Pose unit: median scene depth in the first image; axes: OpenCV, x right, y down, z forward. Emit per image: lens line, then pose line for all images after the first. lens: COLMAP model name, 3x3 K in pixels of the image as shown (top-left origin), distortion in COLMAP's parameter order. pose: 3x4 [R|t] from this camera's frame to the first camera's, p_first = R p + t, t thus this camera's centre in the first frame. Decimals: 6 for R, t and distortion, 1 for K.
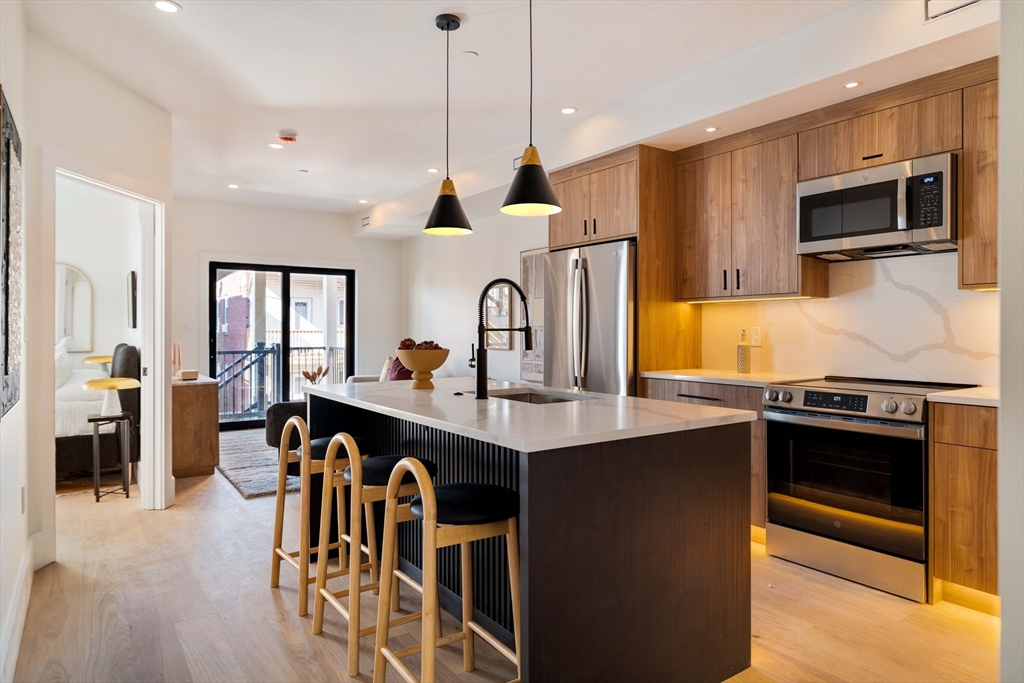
lens RADIAL K [[645.2, 0, 511.9], [0, 645.2, 334.1], [0, 0, 1]] dist [0.000391, 0.002404]
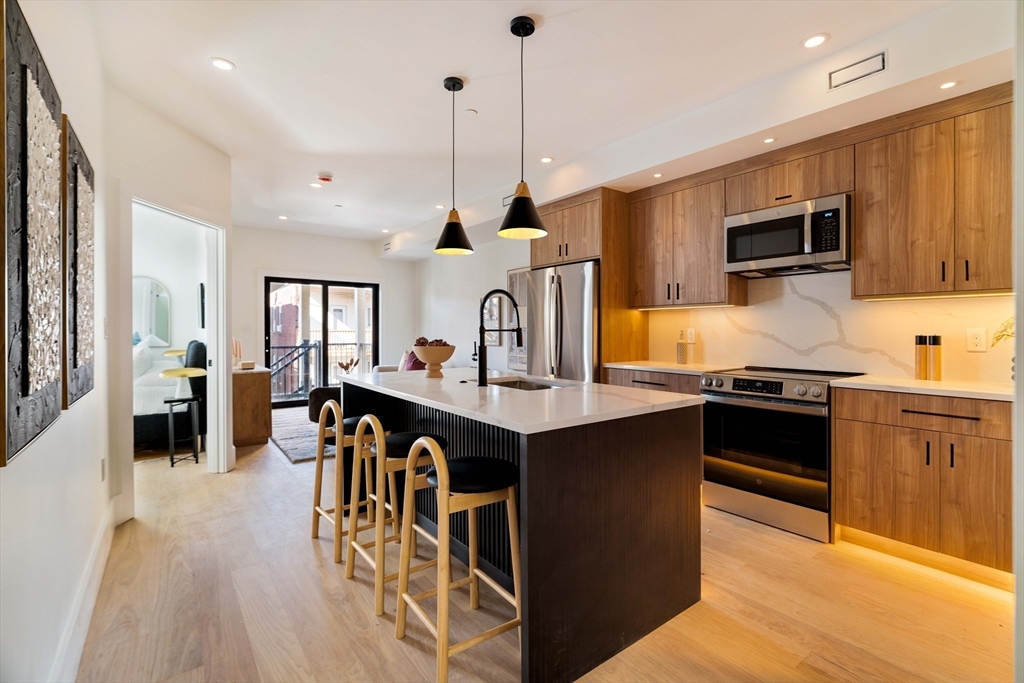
lens RADIAL K [[476.7, 0, 517.2], [0, 476.7, 341.7], [0, 0, 1]] dist [0.000352, -0.000331]
pose [[0.999066, 0.000754, 0.043210, -0.014137], [-0.001492, 0.999854, 0.017044, -0.000267], [-0.043191, -0.017092, 0.998921, 0.055980]]
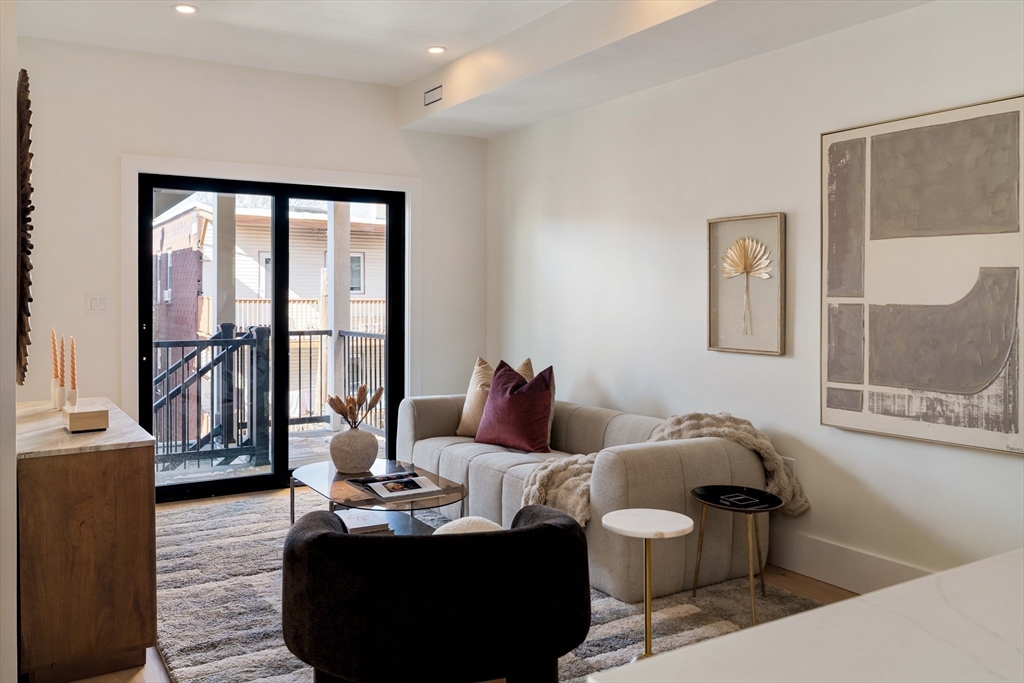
lens RADIAL K [[834.2, 0, 462.0], [0, 834.2, 309.9], [0, 0, 1]] dist [0.001289, 0.000344]
pose [[0.996925, 0.003182, -0.078292, -0.296859], [-0.002362, 0.999941, 0.010563, -0.021347], [0.078321, -0.010345, 0.996875, 0.662254]]
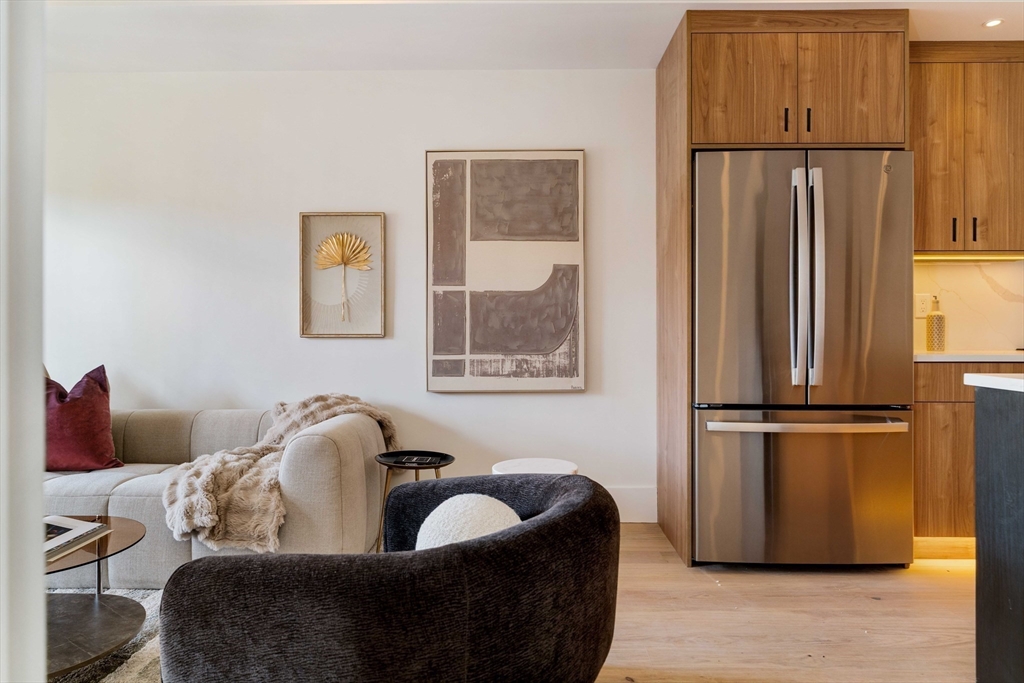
lens RADIAL K [[674.2, 0, 503.8], [0, 674.2, 332.6], [0, 0, 1]] dist [-0.001232, -0.002836]
pose [[0.573890, -0.002496, 0.818928, -0.646858], [0.007386, 0.999970, -0.002128, 0.037704], [-0.818899, 0.007270, 0.573892, 1.007566]]
